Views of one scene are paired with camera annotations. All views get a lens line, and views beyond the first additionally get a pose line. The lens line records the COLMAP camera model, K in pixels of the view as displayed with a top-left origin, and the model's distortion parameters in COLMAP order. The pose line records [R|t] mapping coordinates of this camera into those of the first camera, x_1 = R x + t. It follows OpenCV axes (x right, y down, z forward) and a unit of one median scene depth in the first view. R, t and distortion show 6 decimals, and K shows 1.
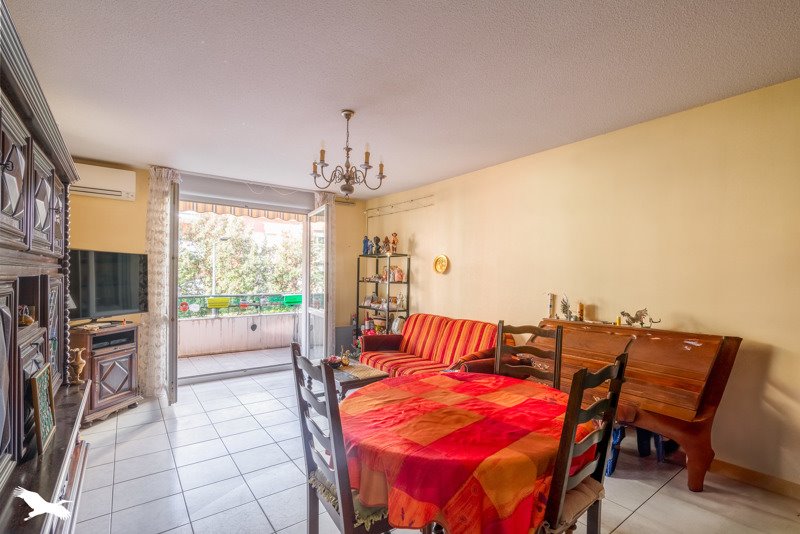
lens RADIAL K [[373.6, 0, 396.3], [0, 373.6, 269.2], [0, 0, 1]] dist [-0.029928, -0.000007]
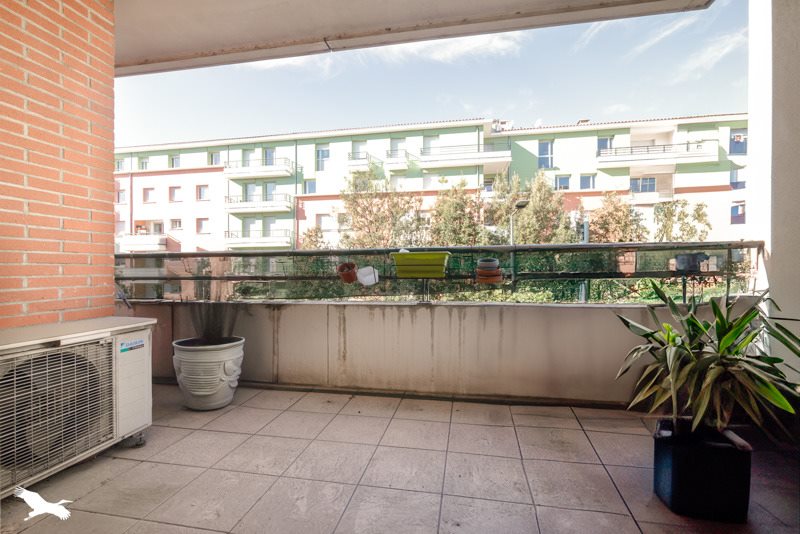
lens RADIAL K [[373.6, 0, 396.3], [0, 373.6, 269.2], [0, 0, 1]] dist [-0.029928, -0.000007]
pose [[0.686482, -0.003854, -0.727137, -0.303386], [0.017841, 0.999774, 0.011545, 0.128199], [0.726928, -0.020898, 0.686395, 1.026207]]
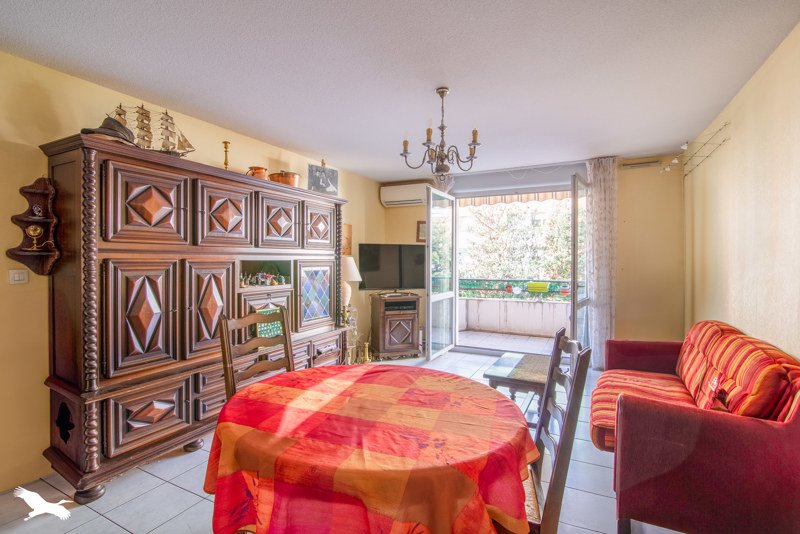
lens RADIAL K [[373.6, 0, 396.3], [0, 373.6, 269.2], [0, 0, 1]] dist [-0.029928, -0.000007]
pose [[0.449981, 0.018724, -0.892842, 0.390508], [0.013569, 0.999521, 0.027800, 0.007623], [0.892935, -0.024624, 0.449512, 0.258441]]
